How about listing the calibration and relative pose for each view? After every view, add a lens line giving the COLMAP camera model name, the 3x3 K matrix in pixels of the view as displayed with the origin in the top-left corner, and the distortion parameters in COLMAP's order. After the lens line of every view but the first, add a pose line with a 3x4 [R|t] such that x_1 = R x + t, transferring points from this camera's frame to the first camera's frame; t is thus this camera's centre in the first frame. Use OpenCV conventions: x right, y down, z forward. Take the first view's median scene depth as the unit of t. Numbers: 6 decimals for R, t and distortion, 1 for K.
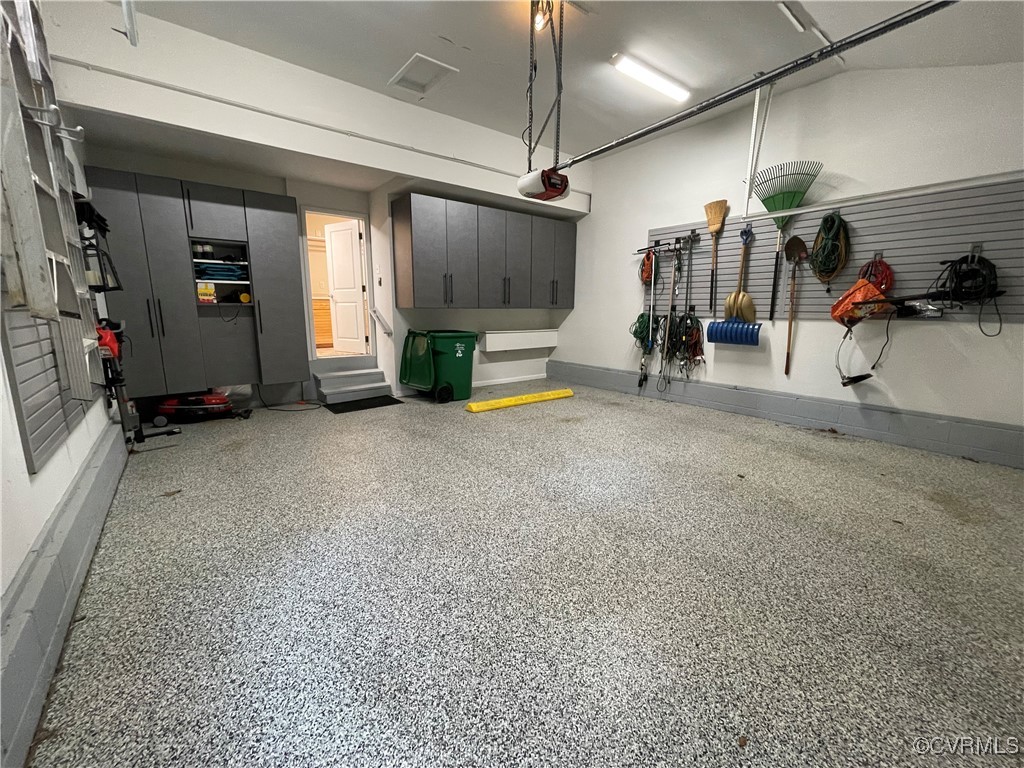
lens RADIAL K [[414.3, 0, 507.4], [0, 414.3, 379.5], [0, 0, 1]] dist [-0.002581, -0.000706]
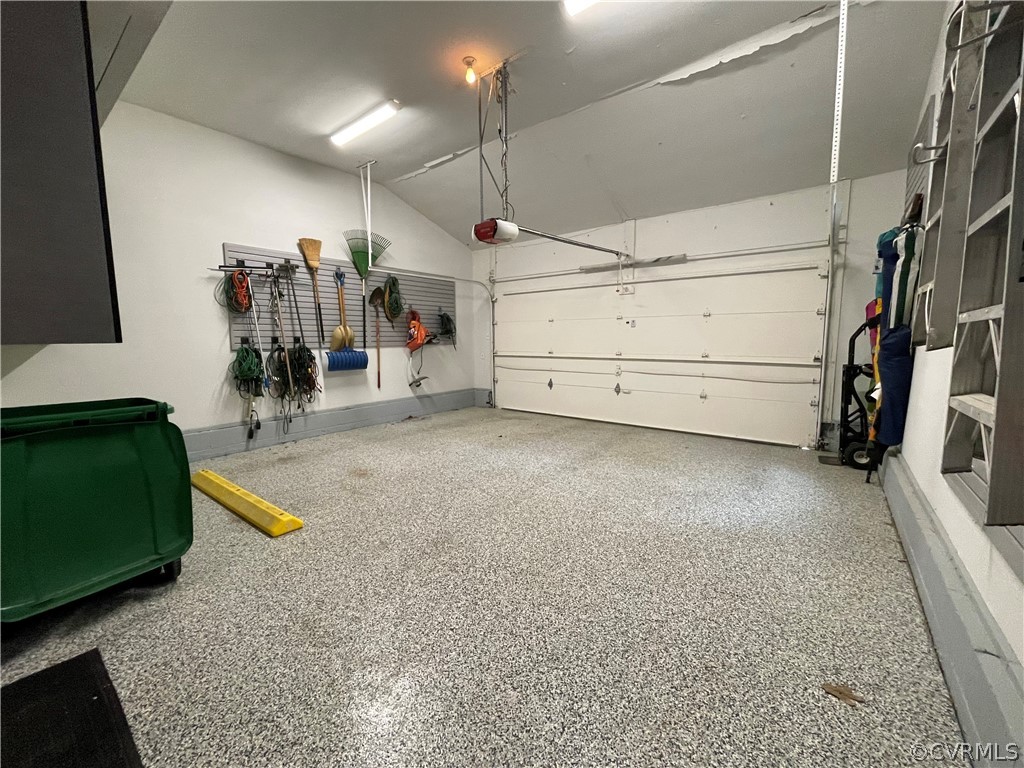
lens RADIAL K [[414.3, 0, 507.9], [0, 414.3, 386.3], [0, 0, 1]] dist [-0.002581, -0.000706]
pose [[-0.241746, -0.114232, 0.963592, -0.718335], [0.174099, 0.971825, 0.158886, -0.156521], [-0.954593, 0.206171, -0.215048, 0.881925]]
